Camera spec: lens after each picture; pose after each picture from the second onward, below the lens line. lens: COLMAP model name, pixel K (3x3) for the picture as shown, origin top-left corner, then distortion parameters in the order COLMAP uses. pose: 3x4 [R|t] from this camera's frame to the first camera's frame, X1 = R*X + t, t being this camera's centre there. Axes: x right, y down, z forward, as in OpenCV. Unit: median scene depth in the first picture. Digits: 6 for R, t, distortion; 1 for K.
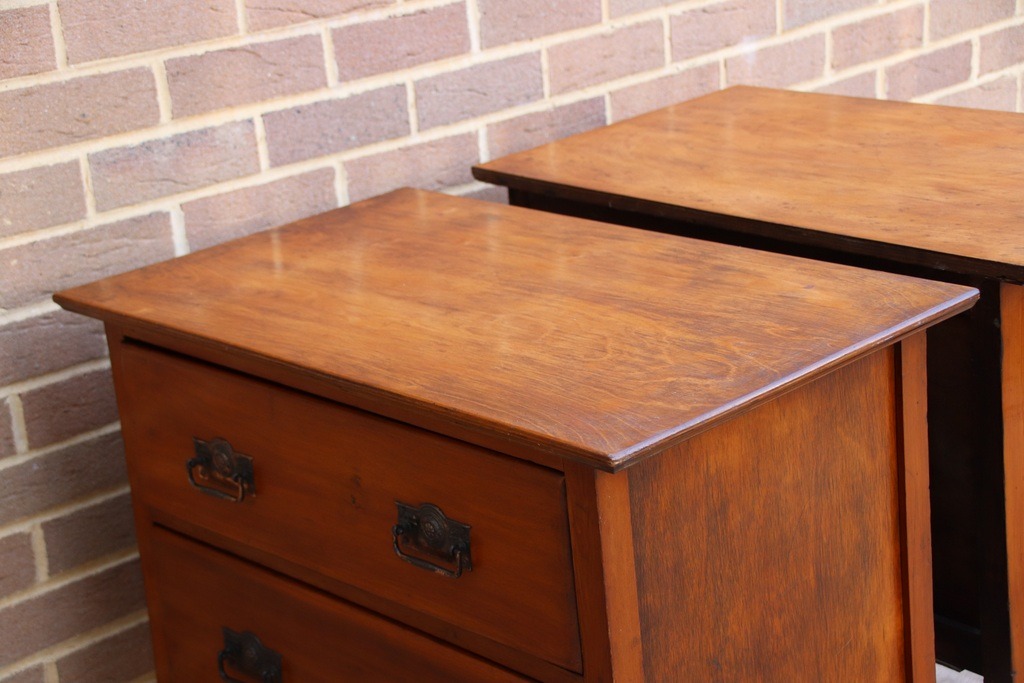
lens RADIAL K [[2054.7, 0, 512.5], [0, 2054.7, 355.9], [0, 0, 1]] dist [0.377673, 0.585690]
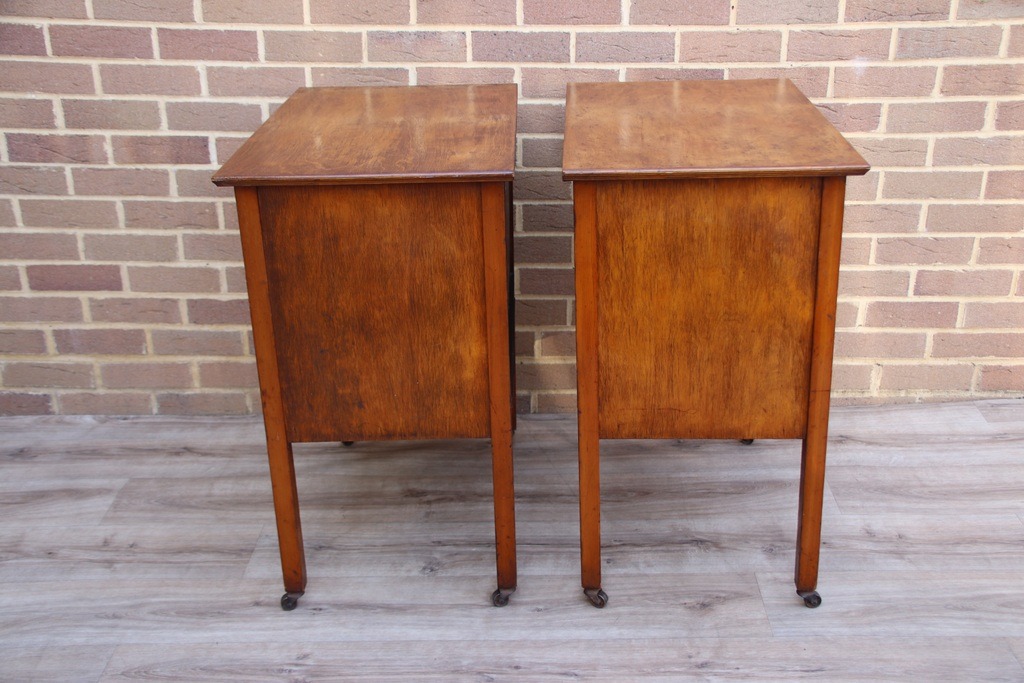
lens RADIAL K [[1230.3, 0, 518.0], [0, 1230.3, 354.4], [0, 0, 1]] dist [-0.004464, 0.446094]
pose [[0.715312, 0.332194, -0.614797, 0.751305], [-0.269824, 0.942852, 0.195514, -0.073888], [0.644611, 0.026034, 0.764068, 0.181932]]
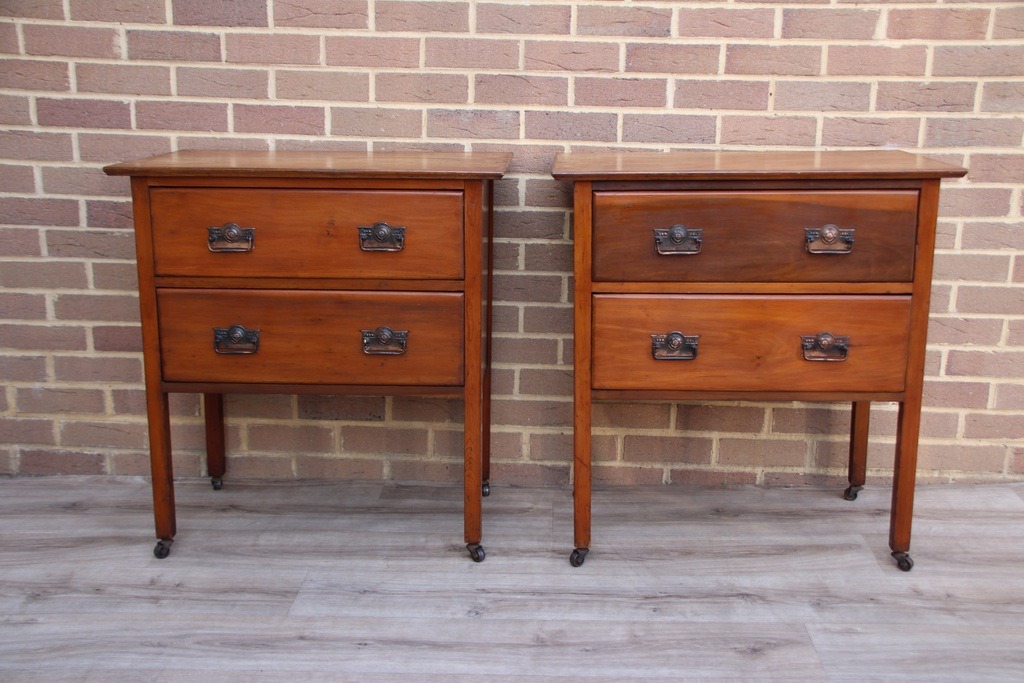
lens RADIAL K [[1158.9, 0, 515.1], [0, 1158.9, 353.3], [0, 0, 1]] dist [-0.032553, 0.361510]
pose [[0.701687, 0.256753, -0.664615, 0.732362], [-0.292494, 0.954390, 0.059889, 0.048304], [0.649679, 0.152373, 0.744782, 0.198230]]
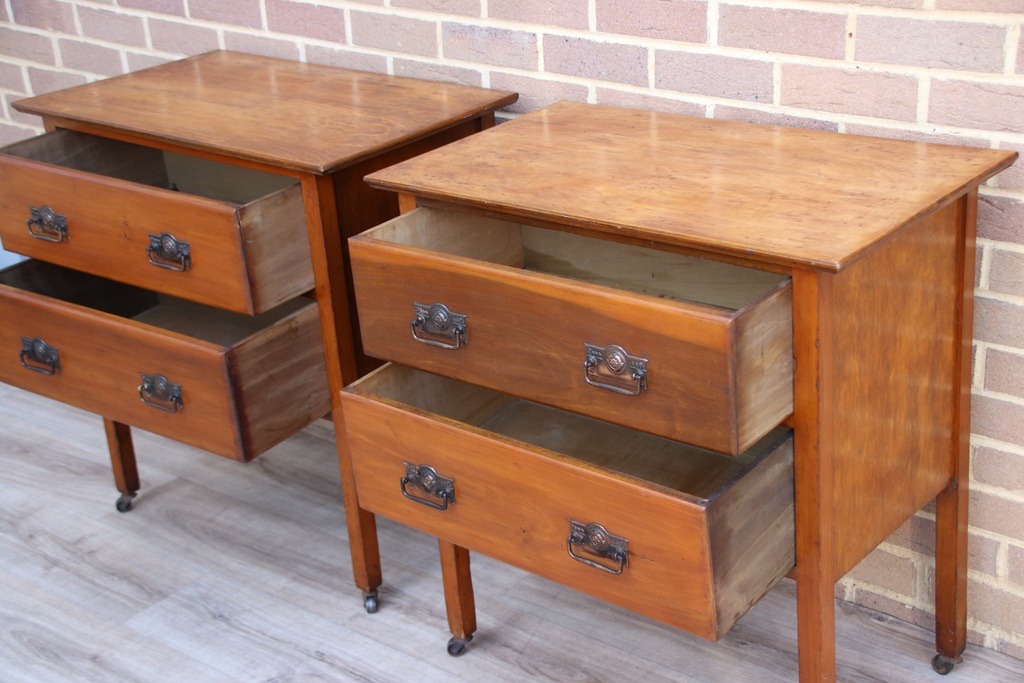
lens RADIAL K [[1540.8, 0, 512.1], [0, 1540.8, 354.4], [0, 0, 1]] dist [0.112074, 0.718939]
pose [[0.135524, 0.466852, -0.873889, 1.004598], [-0.270016, 0.866043, 0.420786, -0.400621], [0.953270, 0.178938, 0.243427, 0.803093]]
